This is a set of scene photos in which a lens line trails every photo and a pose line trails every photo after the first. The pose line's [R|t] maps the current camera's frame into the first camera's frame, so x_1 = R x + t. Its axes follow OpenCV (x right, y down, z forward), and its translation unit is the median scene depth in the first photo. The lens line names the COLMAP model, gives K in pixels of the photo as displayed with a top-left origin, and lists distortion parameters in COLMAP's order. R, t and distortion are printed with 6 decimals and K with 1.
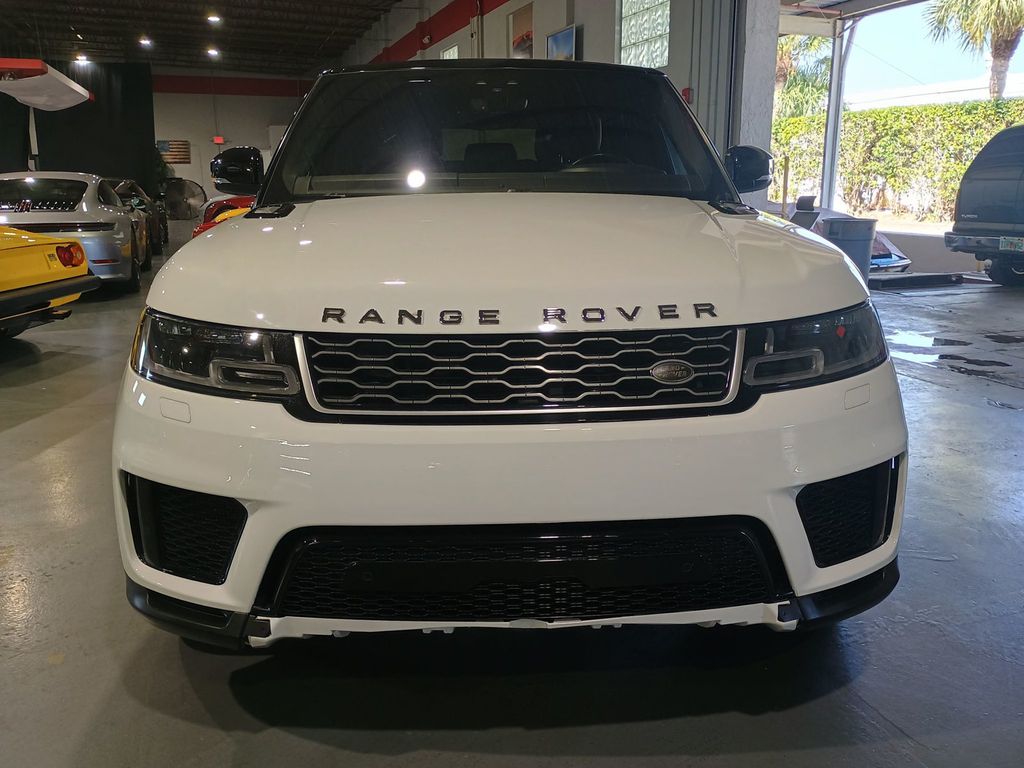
lens RADIAL K [[888.4, 0, 512.7], [0, 888.4, 393.5], [0, 0, 1]] dist [0.070906, -0.071526]
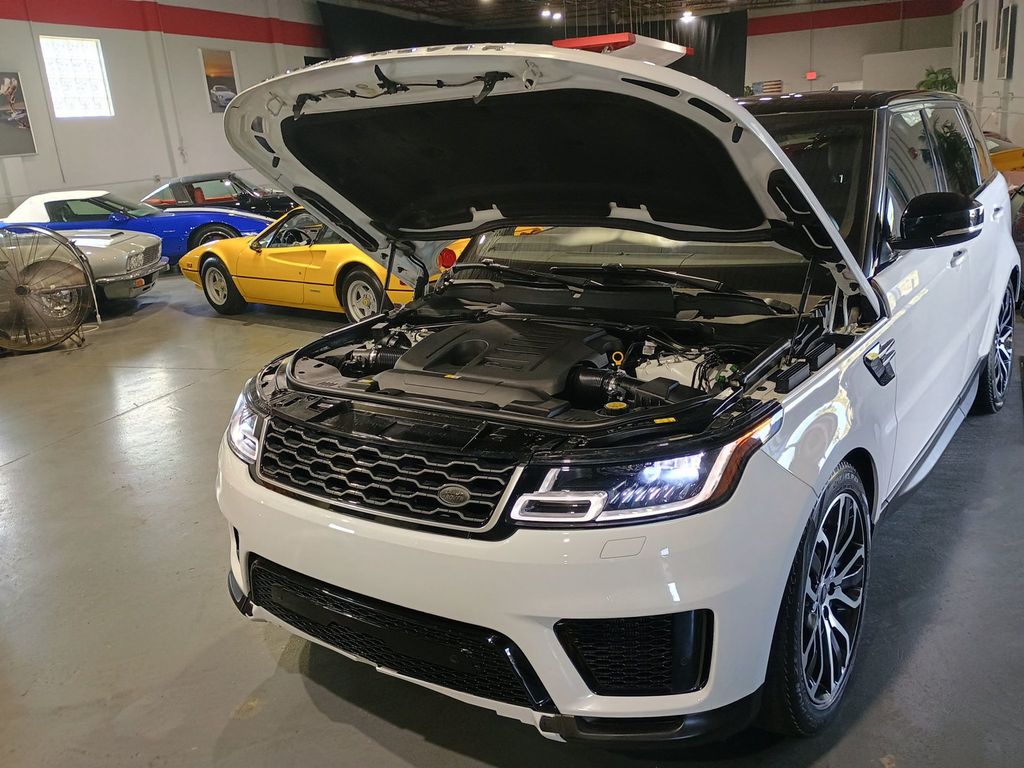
lens RADIAL K [[887.6, 0, 506.0], [0, 887.6, 389.7], [0, 0, 1]] dist [0.026996, -0.008567]
pose [[0.780461, 0.123917, -0.612800, 0.908738], [-0.075099, 0.991645, 0.104879, -0.282063], [0.620677, -0.035833, 0.783247, 0.123019]]
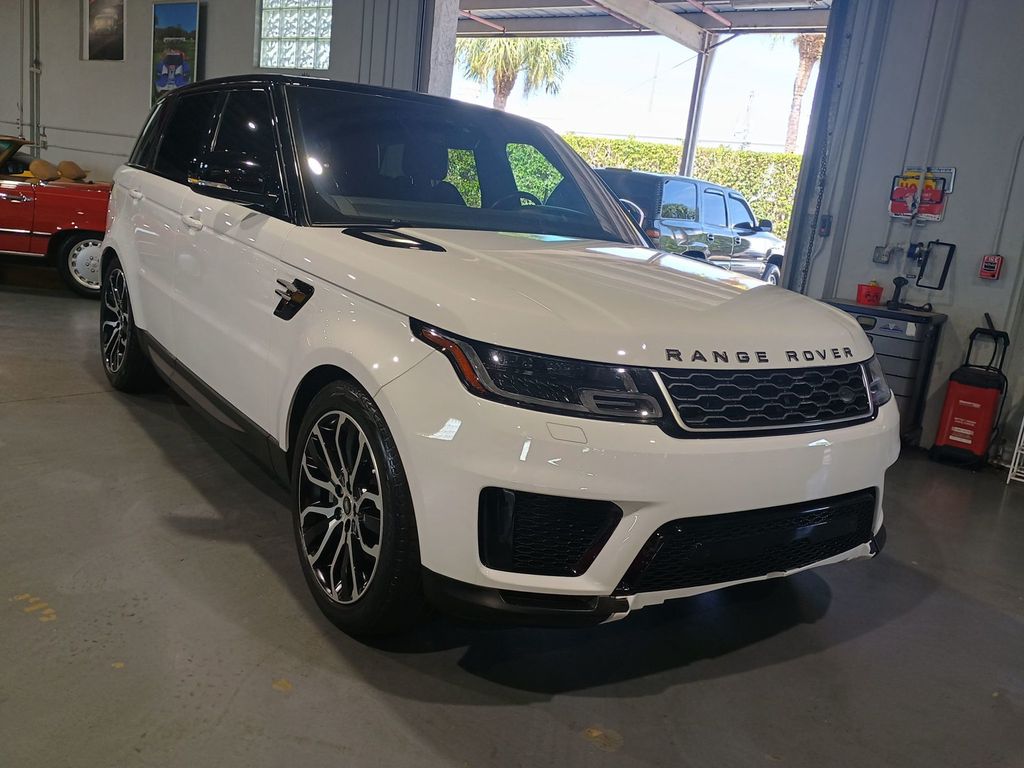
lens RADIAL K [[892.9, 0, 523.8], [0, 892.9, 383.8], [0, 0, 1]] dist [0.064129, -0.068944]
pose [[0.834132, -0.011107, 0.551453, -1.075325], [0.007569, 0.999934, 0.008692, -0.057622], [-0.551513, -0.003076, 0.834160, 0.036193]]
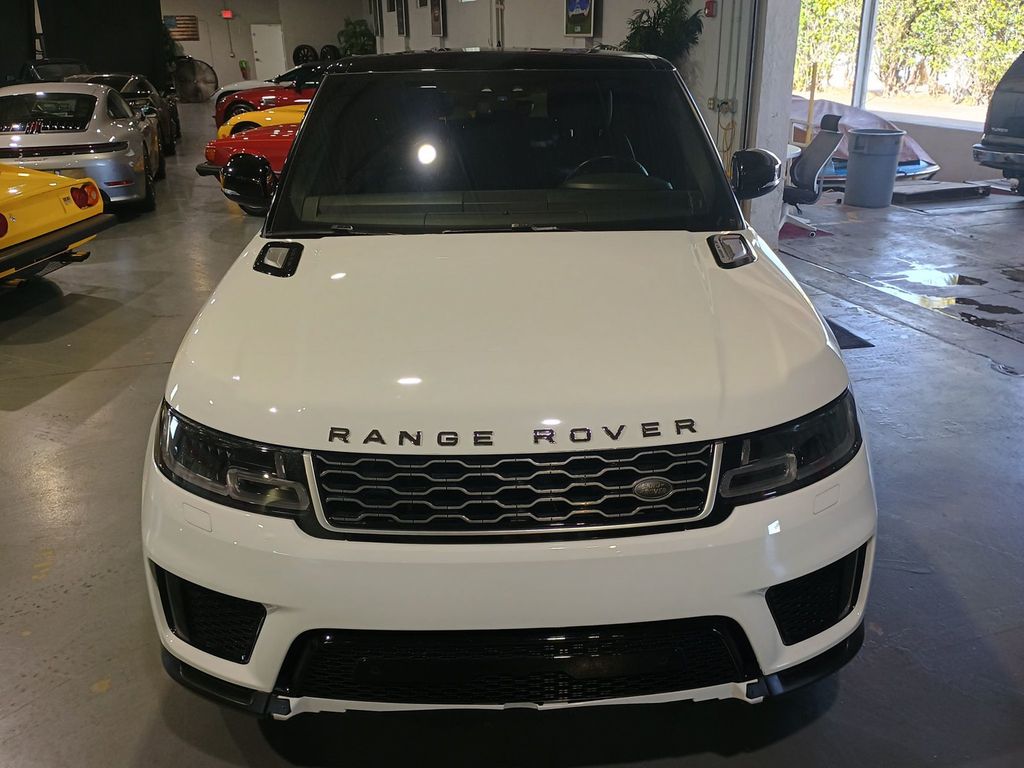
lens RADIAL K [[892.9, 0, 523.8], [0, 892.9, 383.8], [0, 0, 1]] dist [0.064129, -0.068944]
pose [[0.999909, 0.000676, -0.013446, 0.035908], [0.001090, 0.991397, 0.130886, -0.284183], [0.013418, -0.130888, 0.991306, -0.060541]]
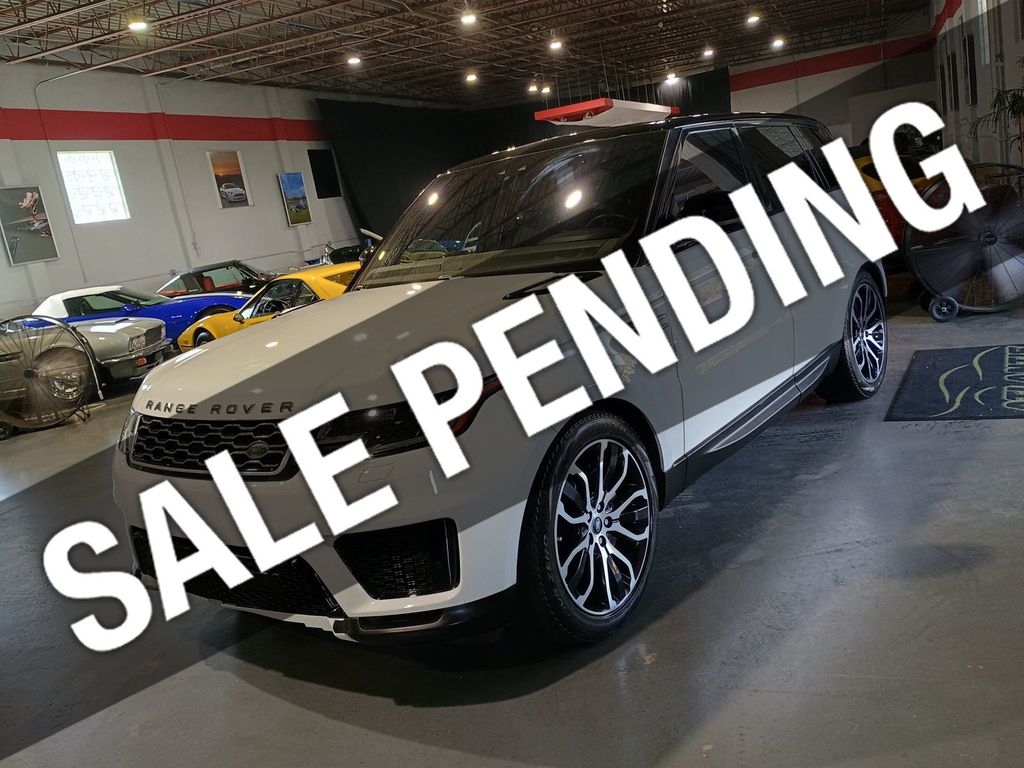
lens RADIAL K [[884.4, 0, 484.8], [0, 884.4, 387.1], [0, 0, 1]] dist [0.030953, -0.002508]
pose [[0.744536, 0.014334, -0.667428, 1.408551], [0.004053, 0.999654, 0.025990, -0.161189], [0.667570, -0.022056, 0.744220, 0.146022]]
